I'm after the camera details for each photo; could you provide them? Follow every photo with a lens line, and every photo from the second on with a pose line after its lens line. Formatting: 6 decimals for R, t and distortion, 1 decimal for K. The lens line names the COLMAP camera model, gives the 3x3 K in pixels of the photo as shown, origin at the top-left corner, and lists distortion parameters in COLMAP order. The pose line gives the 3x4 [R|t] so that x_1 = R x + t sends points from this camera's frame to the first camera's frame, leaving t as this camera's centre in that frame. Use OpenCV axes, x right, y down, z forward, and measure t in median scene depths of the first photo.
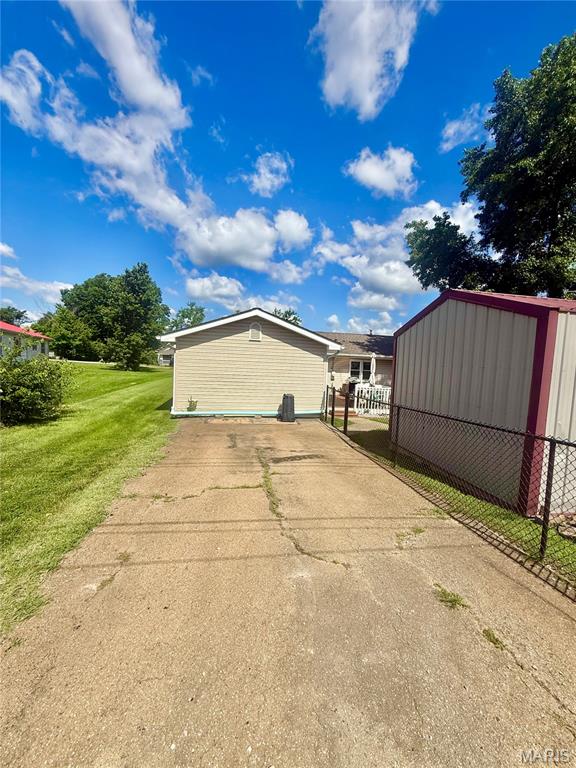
lens RADIAL K [[306.4, 0, 289.4], [0, 306.4, 384.1], [0, 0, 1]] dist [0.002195, -0.001742]
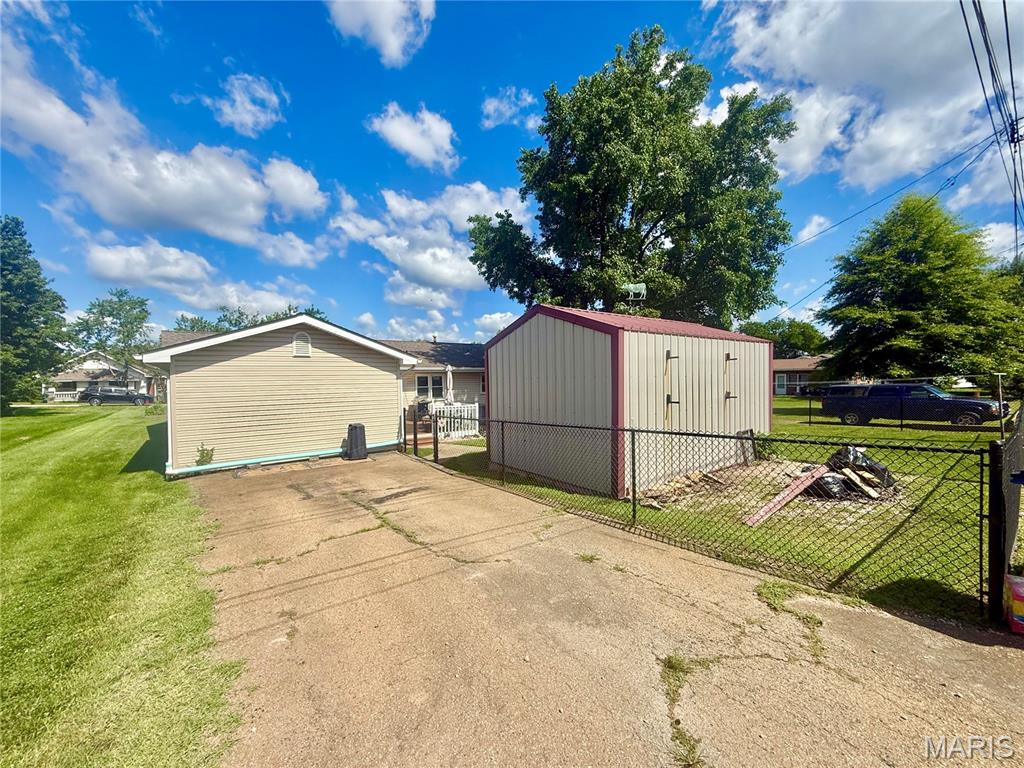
lens RADIAL K [[408.6, 0, 507.7], [0, 408.6, 386.6], [0, 0, 1]] dist [0.002195, -0.001742]
pose [[0.891088, -0.067471, 0.448788, -0.103330], [0.087249, 0.995909, -0.023510, -0.002796], [-0.445366, 0.060106, 0.893329, -0.089514]]
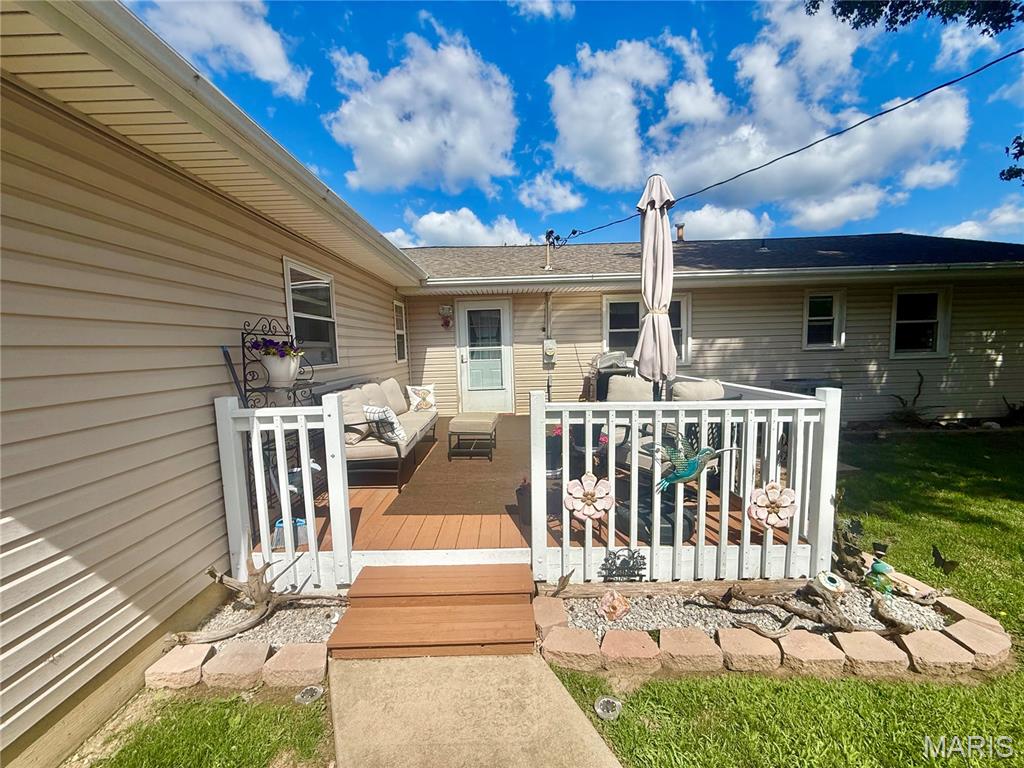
lens RADIAL K [[408.6, 0, 510.1], [0, 408.6, 389.9], [0, 0, 1]] dist [0.002195, -0.001742]
pose [[0.982135, -0.061627, -0.177803, 0.260455], [0.066949, 0.997466, 0.024083, -0.004754], [0.175868, -0.035556, 0.983771, 0.872958]]
